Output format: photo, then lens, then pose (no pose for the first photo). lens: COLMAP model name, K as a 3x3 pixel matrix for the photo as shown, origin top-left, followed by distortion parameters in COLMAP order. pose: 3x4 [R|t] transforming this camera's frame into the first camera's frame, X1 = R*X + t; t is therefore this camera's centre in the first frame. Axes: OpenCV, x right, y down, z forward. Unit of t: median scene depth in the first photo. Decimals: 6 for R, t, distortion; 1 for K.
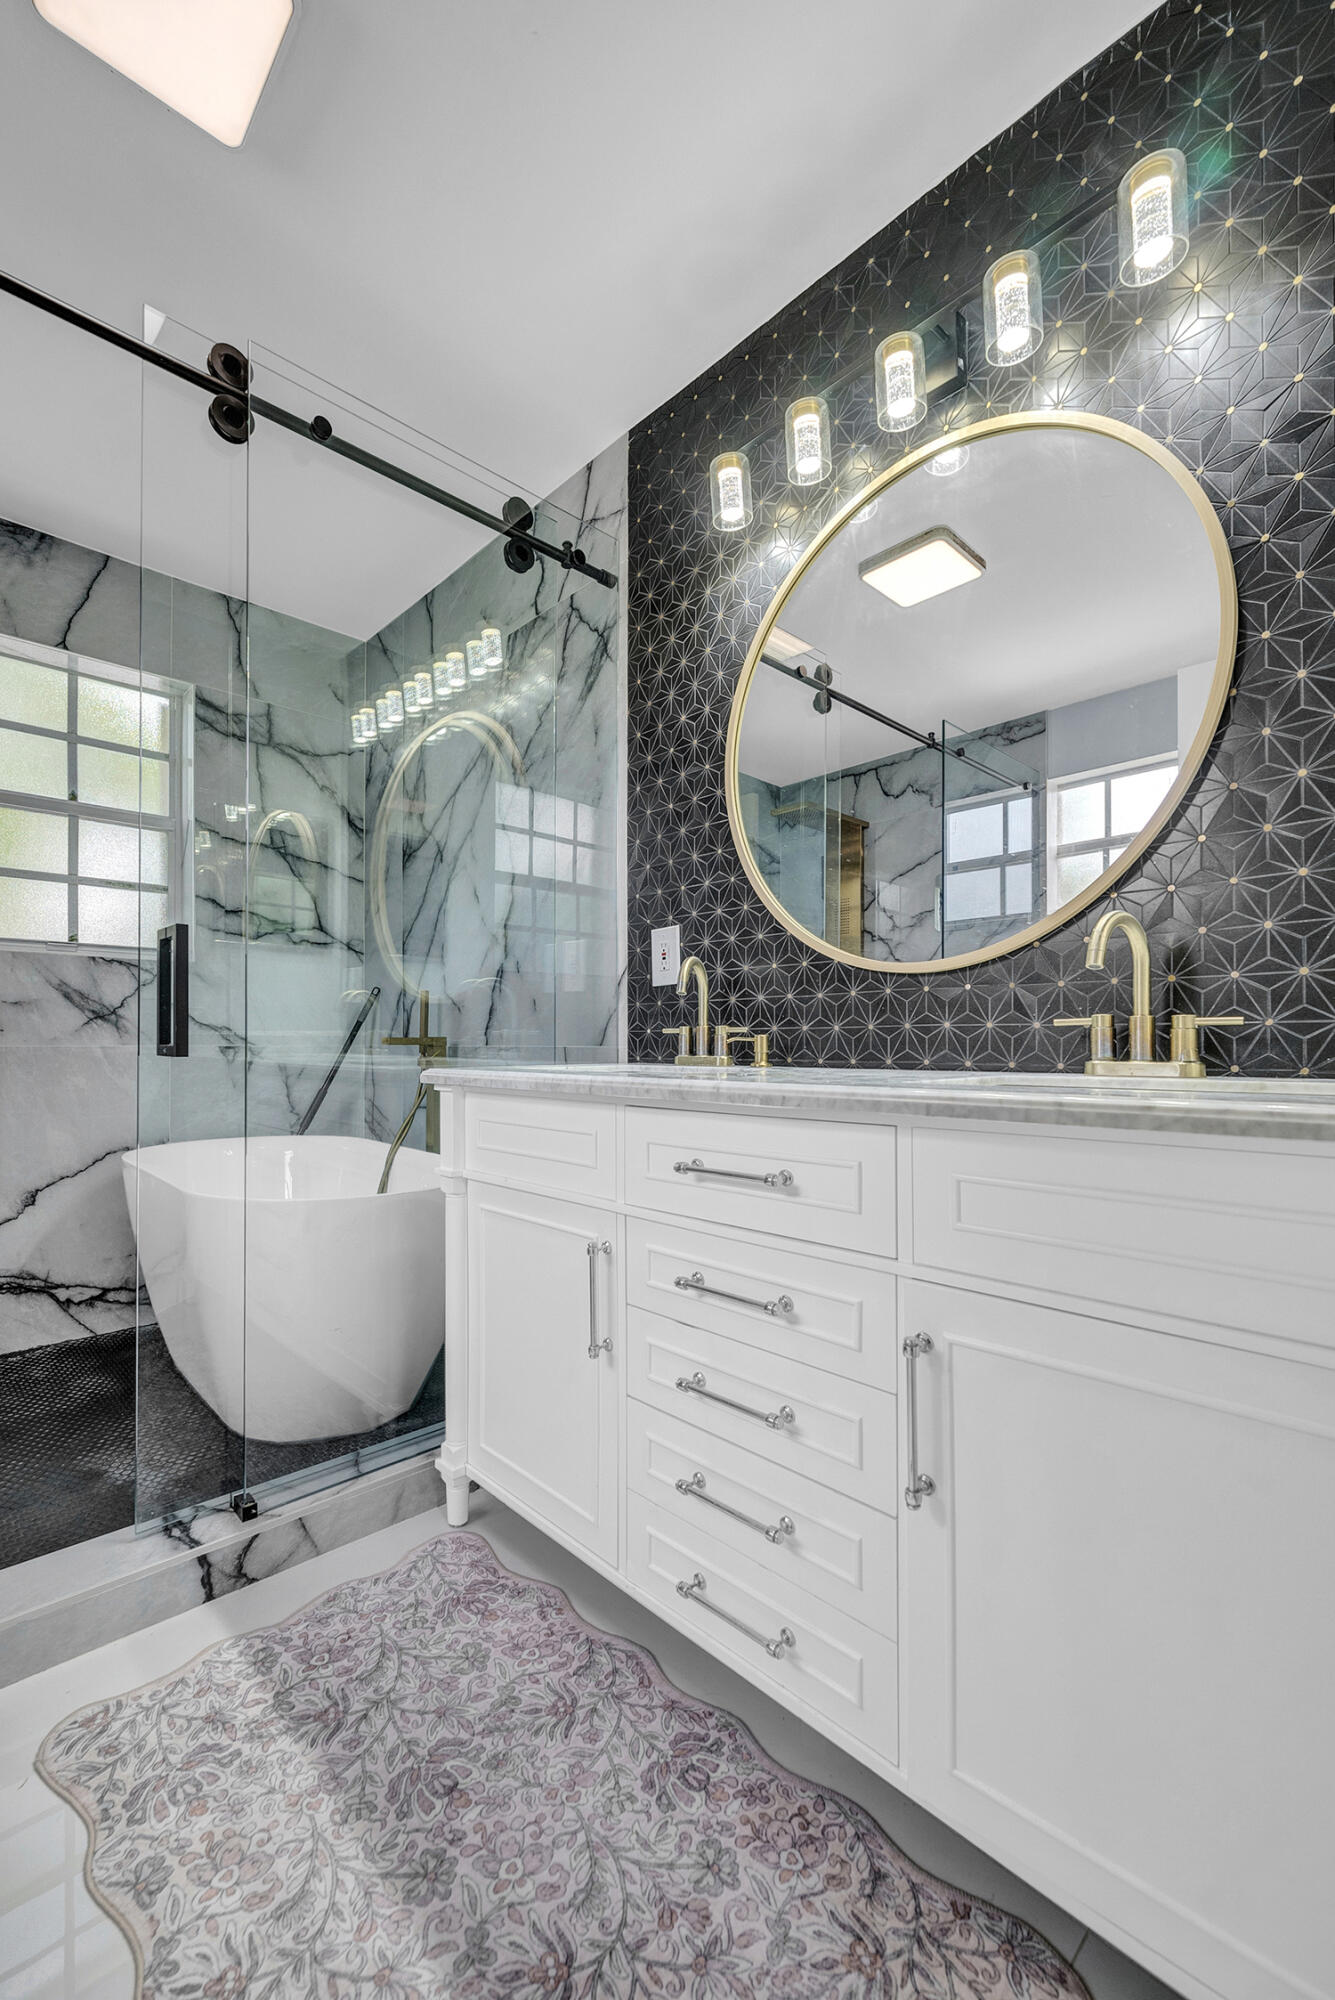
lens RADIAL K [[843.0, 0, 690.4], [0, 843.0, 1041.0], [0, 0, 1]] dist [0.001243, 0.000945]
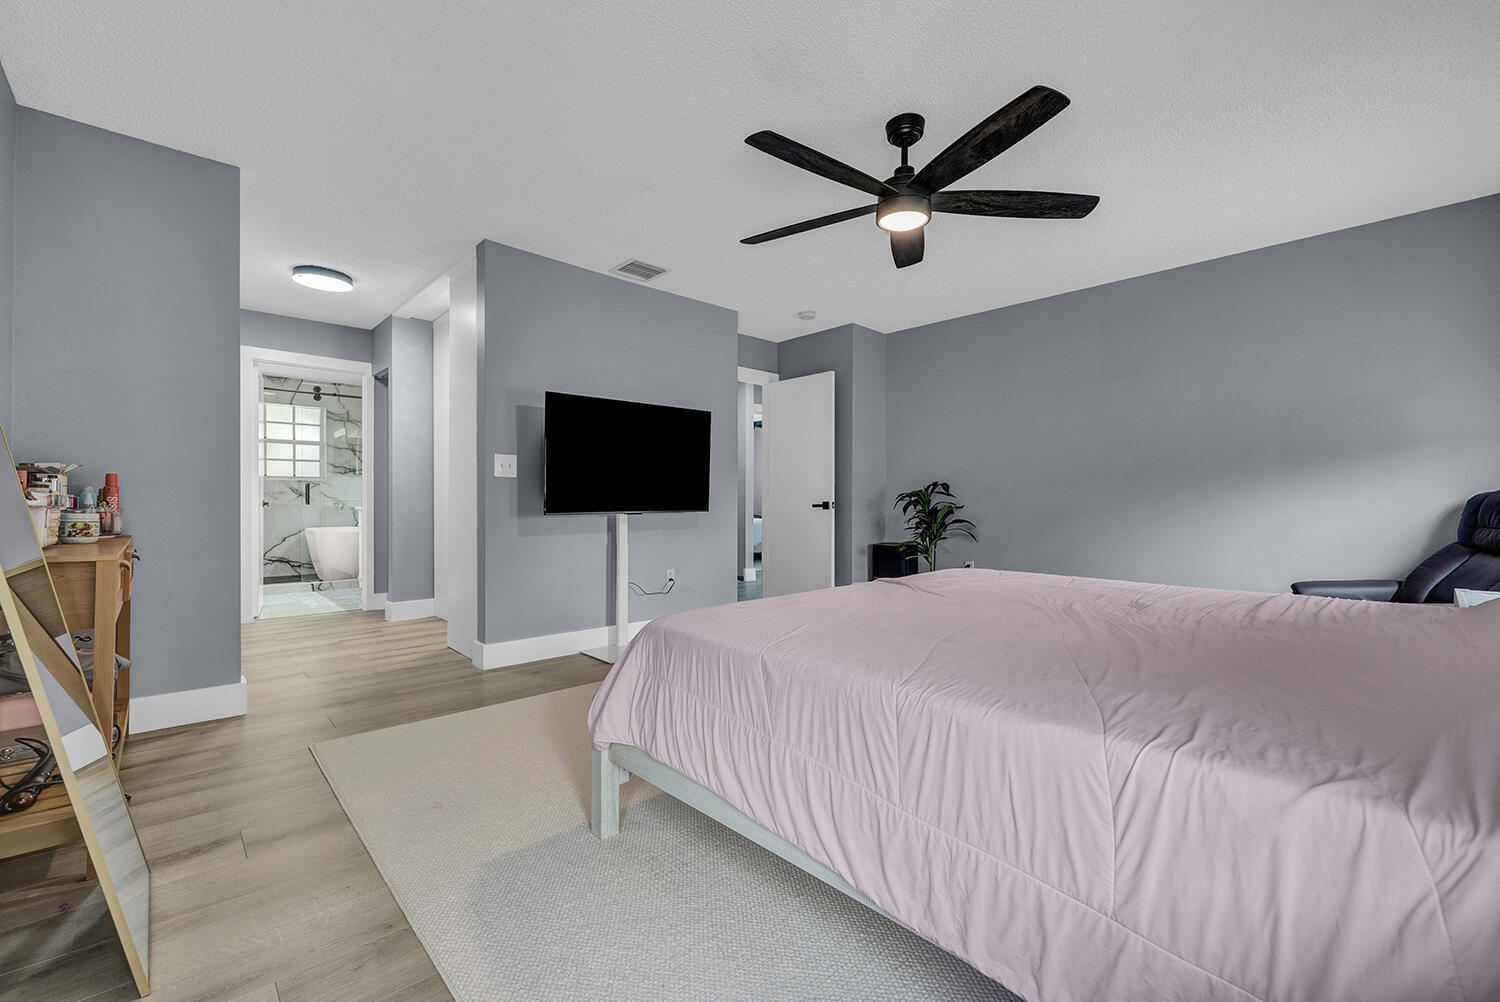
lens RADIAL K [[611.7, 0, 743.0], [0, 611.7, 497.5], [0, 0, 1]] dist [-0.001246, -0.000440]
pose [[0.999829, -0.001535, -0.018449, 2.621225], [0.001512, 0.999998, -0.001271, -0.022215], [0.018451, 0.001243, 0.999829, -3.362350]]
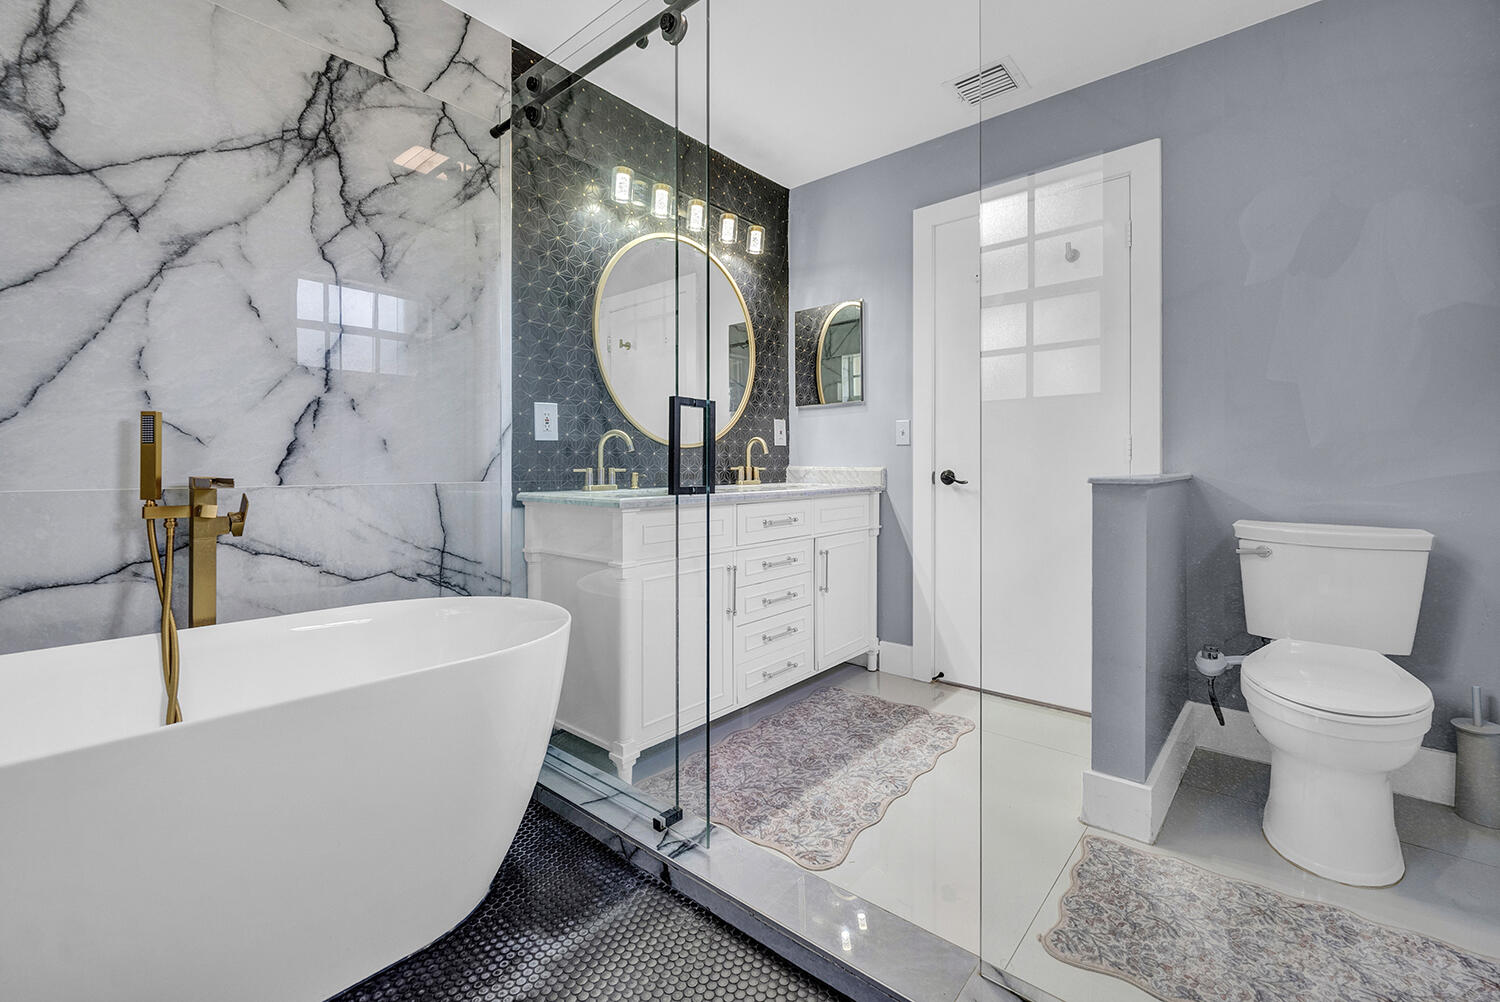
lens RADIAL K [[632.2, 0, 724.4], [0, 632.2, 488.6], [0, 0, 1]] dist [0.001243, 0.000945]
pose [[-0.068125, -0.025366, 0.997354, -1.649172], [0.010271, 0.999606, 0.026125, -0.007773], [-0.997624, 0.012023, -0.067838, 1.039364]]
